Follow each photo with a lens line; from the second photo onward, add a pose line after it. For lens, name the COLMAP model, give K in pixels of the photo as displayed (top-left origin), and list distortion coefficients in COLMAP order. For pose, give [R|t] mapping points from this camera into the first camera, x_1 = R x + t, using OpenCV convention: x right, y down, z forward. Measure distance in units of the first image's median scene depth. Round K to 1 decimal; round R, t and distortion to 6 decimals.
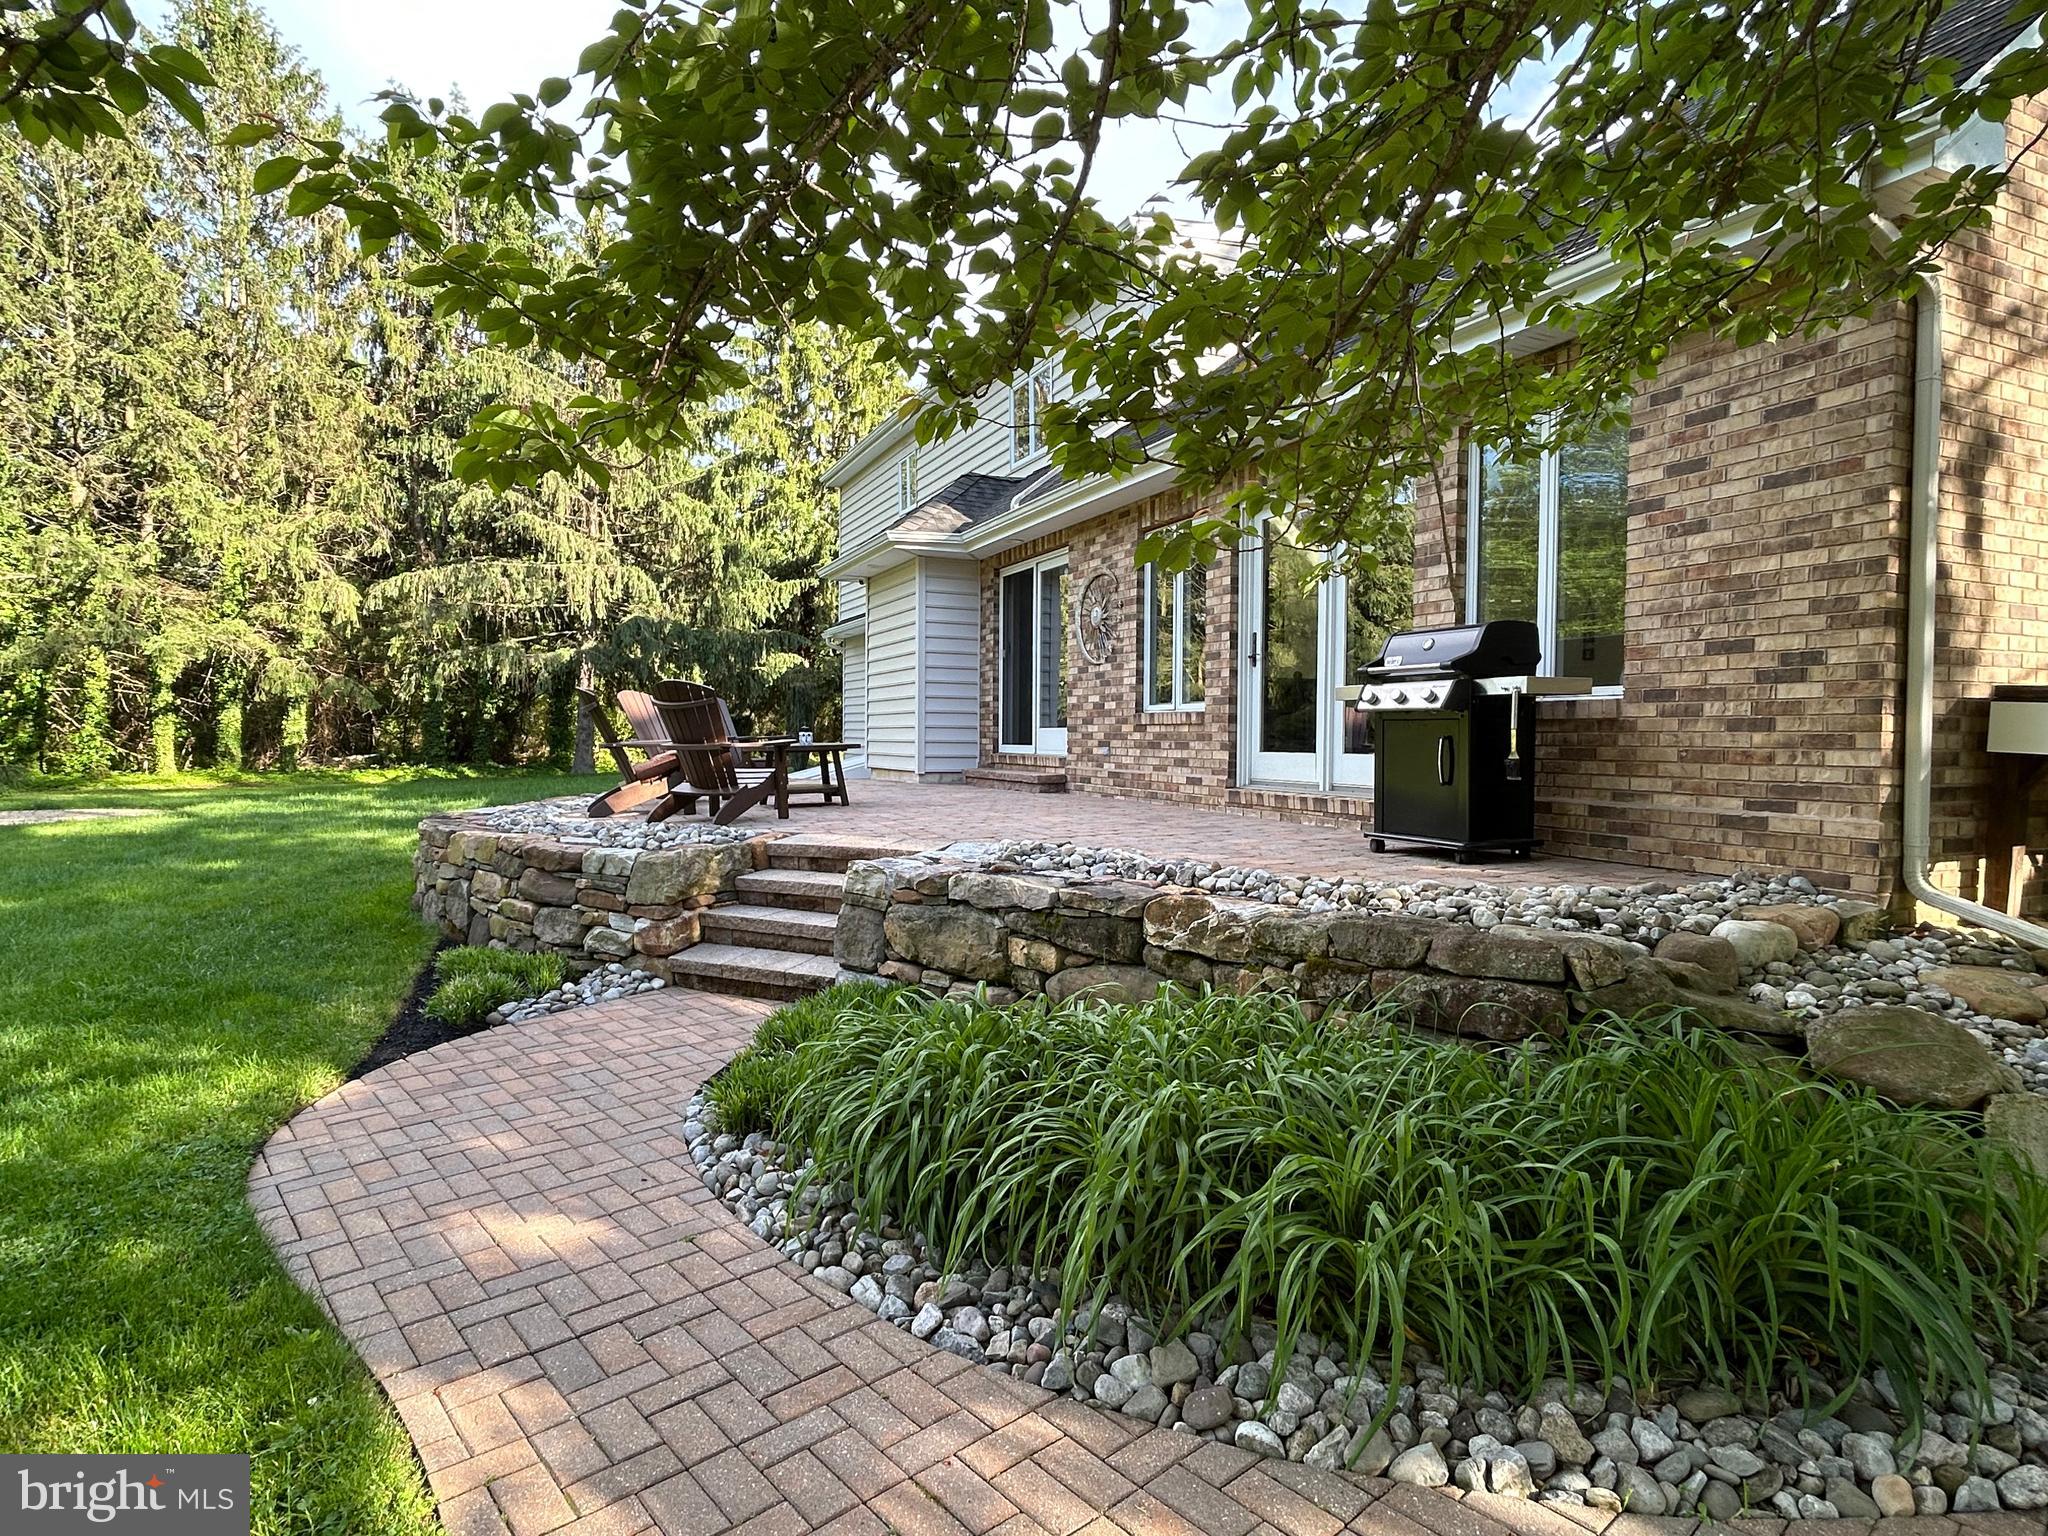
lens RADIAL K [[1109.5, 0, 1024.4], [0, 1109.5, 768.0], [0, 0, 1]] dist [-0.000936, -0.003675]
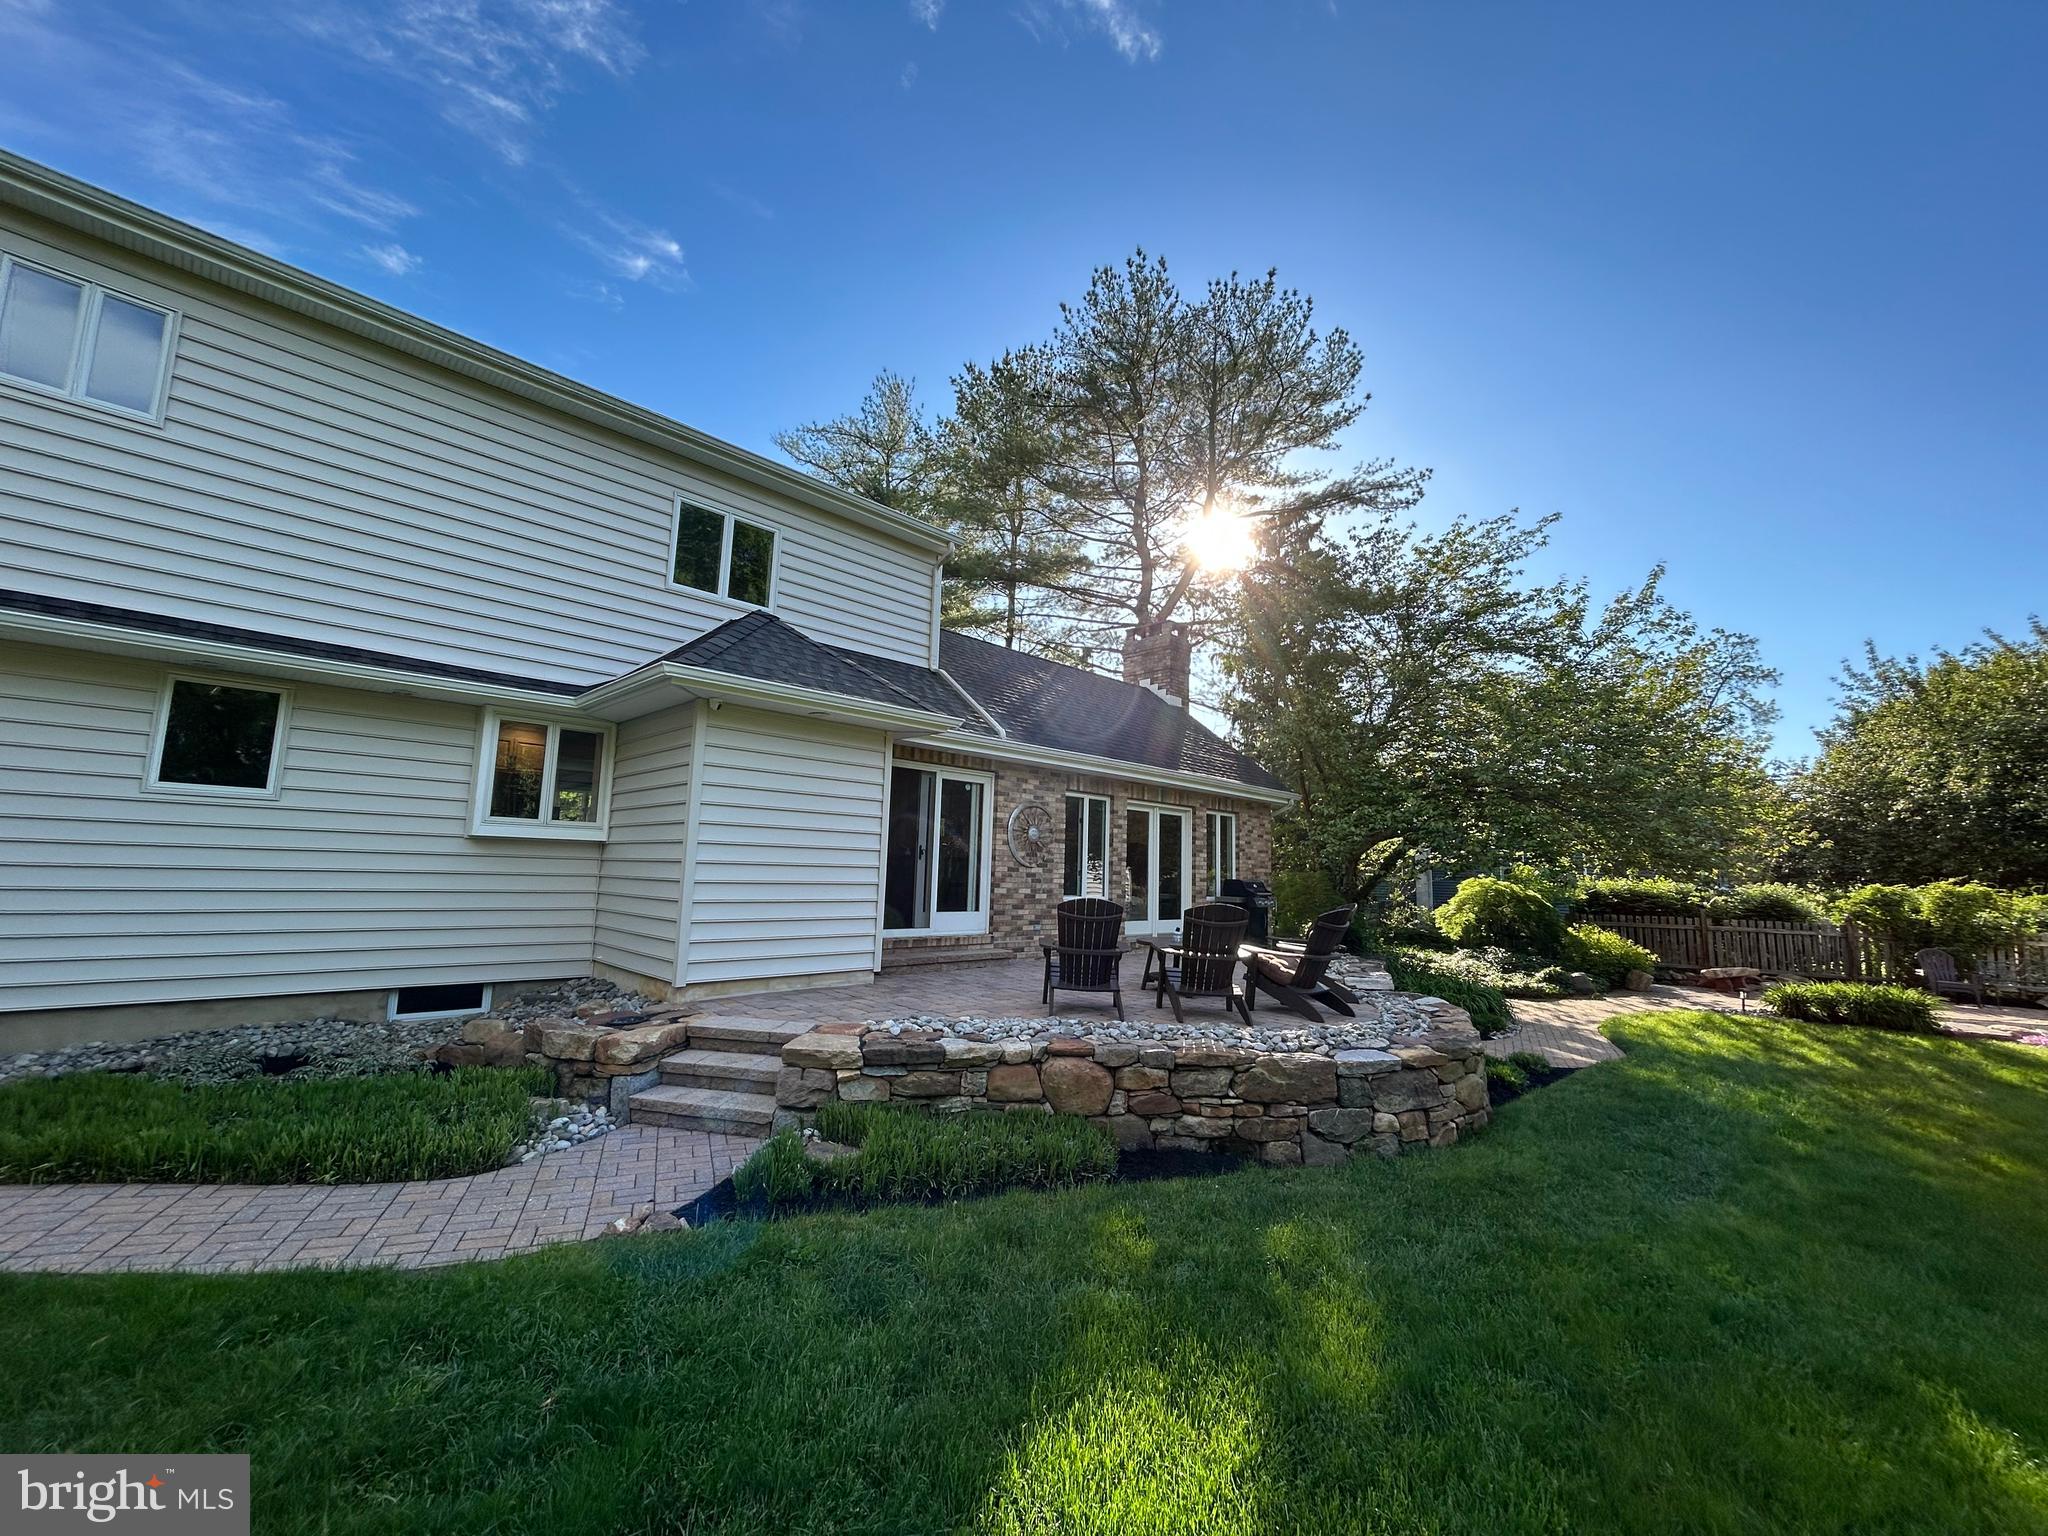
lens RADIAL K [[829.0, 0, 1019.1], [0, 829.0, 766.1], [0, 0, 1]] dist [0.001688, 0.000877]
pose [[-0.349748, 0.097841, 0.931721, -1.519938], [-0.007229, 0.994220, -0.107118, -0.173462], [-0.936816, -0.044200, -0.347019, 2.229226]]
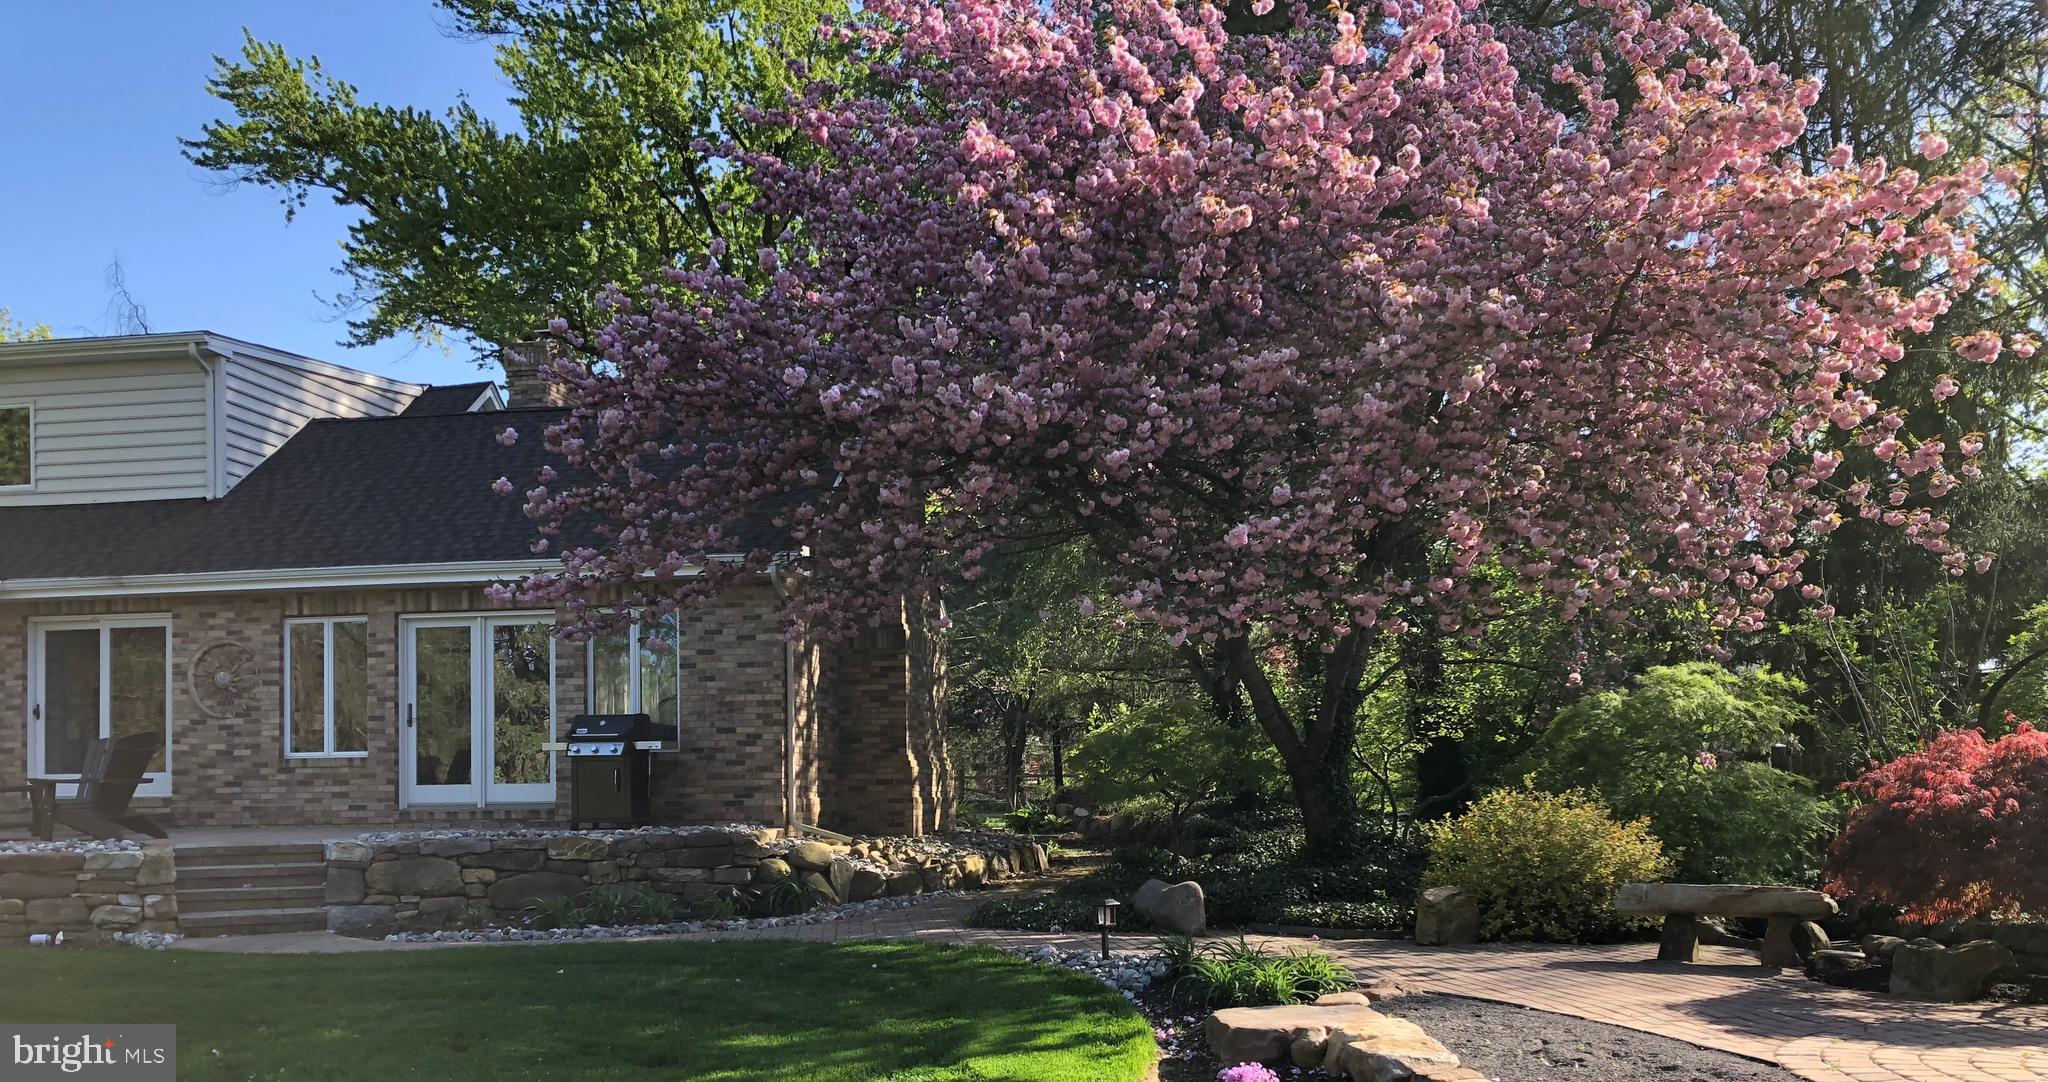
lens RADIAL K [[1719.0, 0, 1021.0], [0, 1719.0, 745.8], [0, 0, 1]] dist [0.059952, -0.001931]
pose [[0.594131, 0.009011, 0.804318, -1.497478], [0.039362, 0.998414, -0.040262, 0.074327], [-0.803405, 0.055581, 0.592834, -1.297577]]
